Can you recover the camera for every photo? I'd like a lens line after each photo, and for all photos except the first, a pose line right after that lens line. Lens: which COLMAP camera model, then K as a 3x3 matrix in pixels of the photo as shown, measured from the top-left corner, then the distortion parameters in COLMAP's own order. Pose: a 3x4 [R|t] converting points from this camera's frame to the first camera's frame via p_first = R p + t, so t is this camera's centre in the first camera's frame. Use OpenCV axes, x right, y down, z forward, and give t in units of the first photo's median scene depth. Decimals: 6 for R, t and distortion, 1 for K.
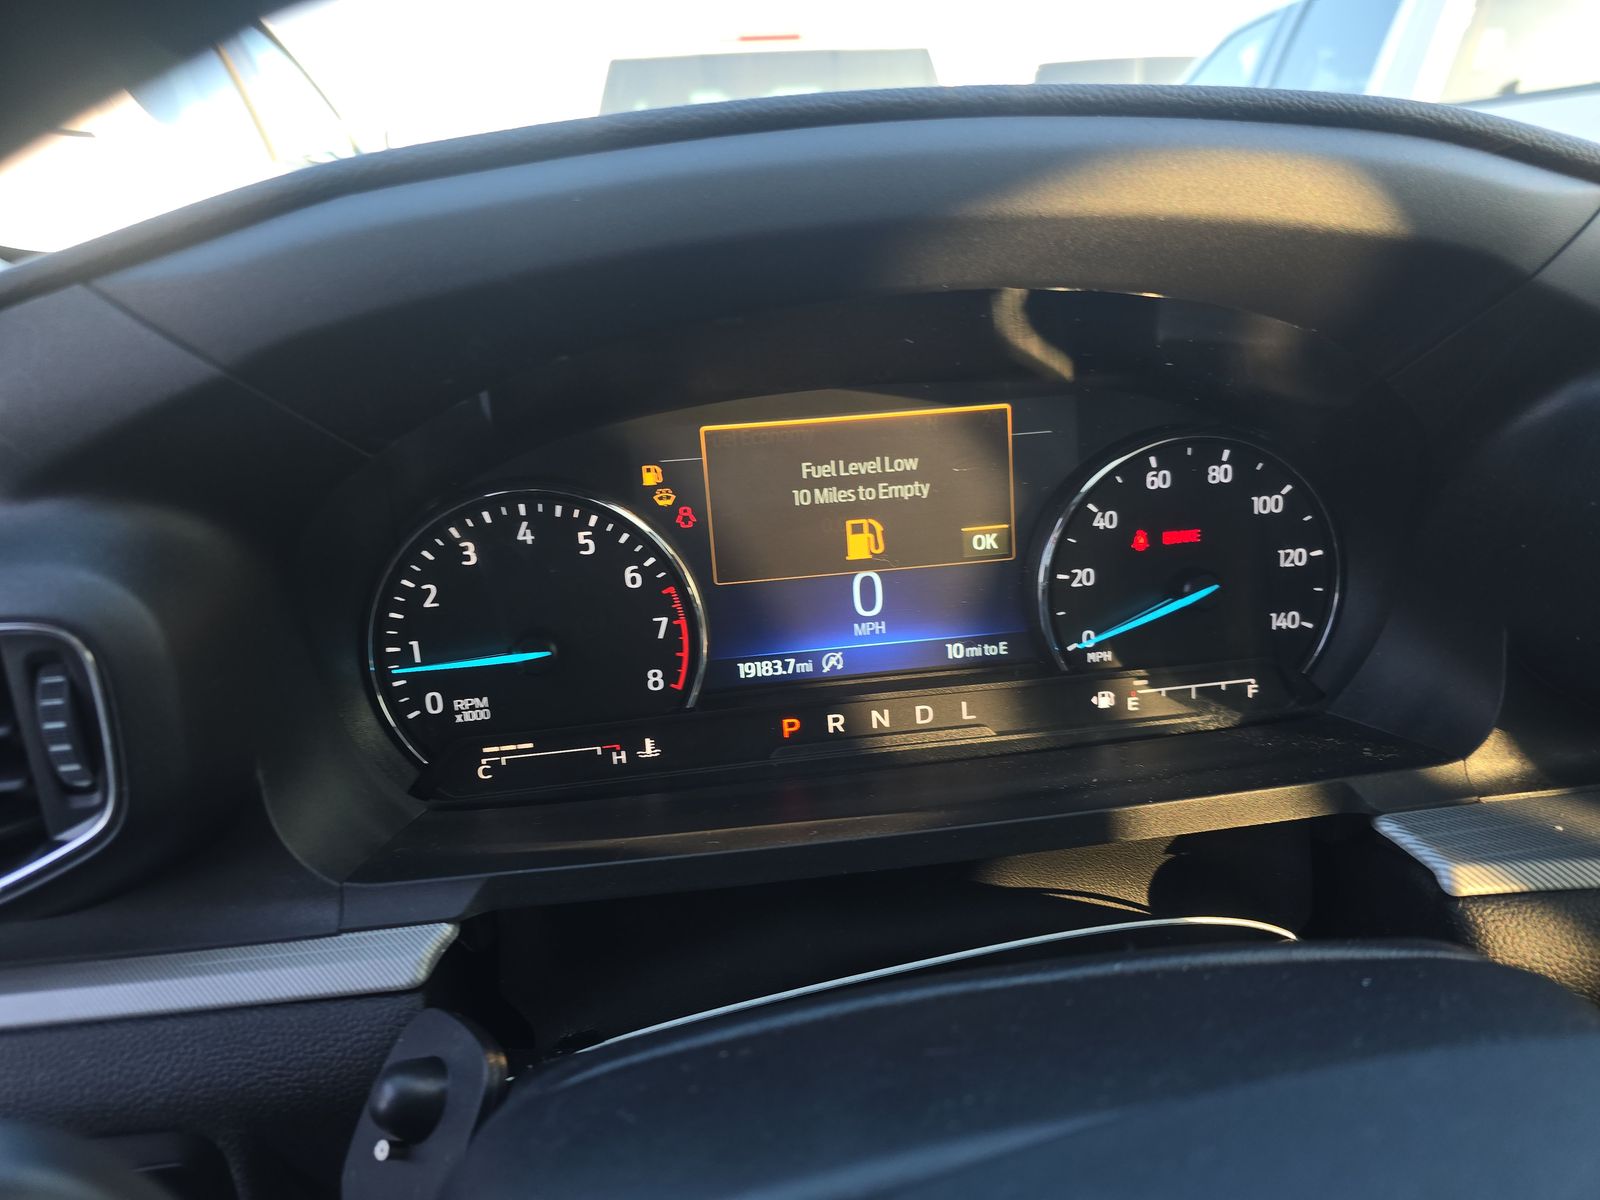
lens RADIAL K [[1104.7, 0, 806.5], [0, 1104.7, 597.2], [0, 0, 1]] dist [0.065734, -0.006984]
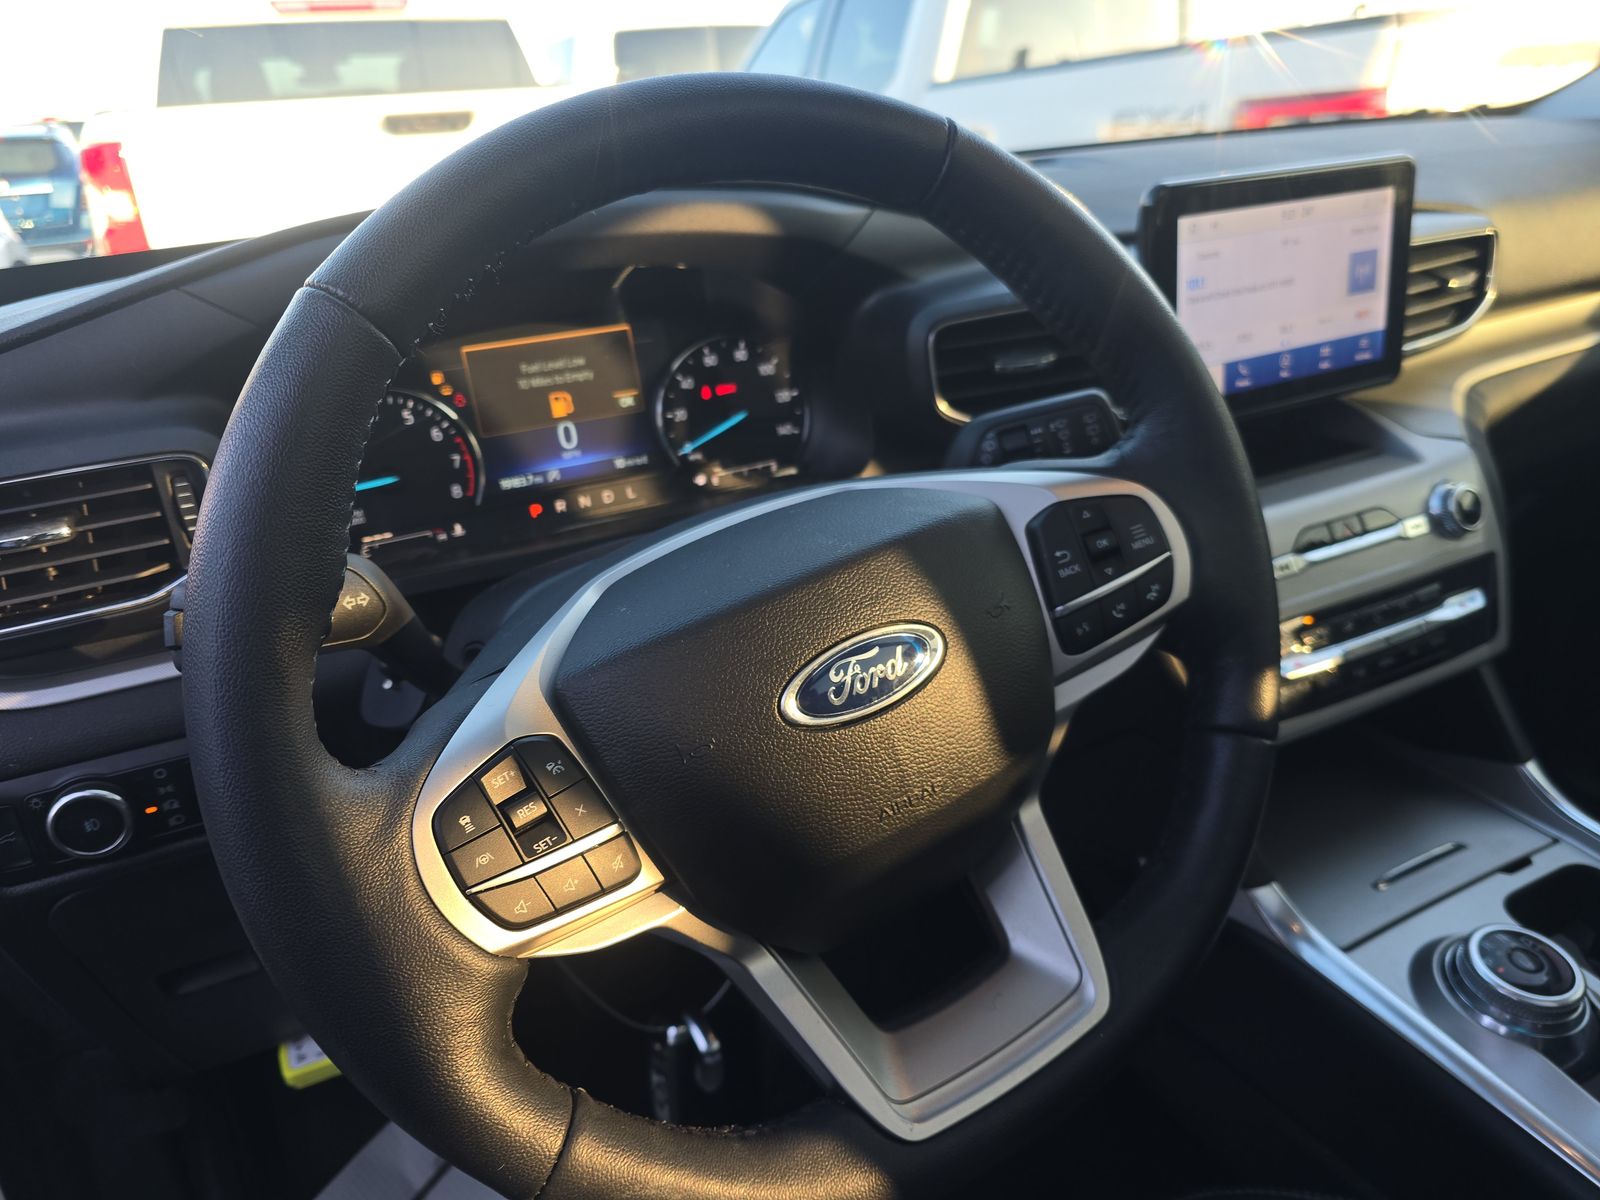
lens RADIAL K [[1104.7, 0, 793.0], [0, 1104.7, 598.4], [0, 0, 1]] dist [0.065734, -0.006984]
pose [[0.948159, -0.144527, 0.283033, -0.151854], [0.135722, 0.989455, 0.050585, 0.225582], [-0.287359, -0.009549, 0.957775, -0.886023]]
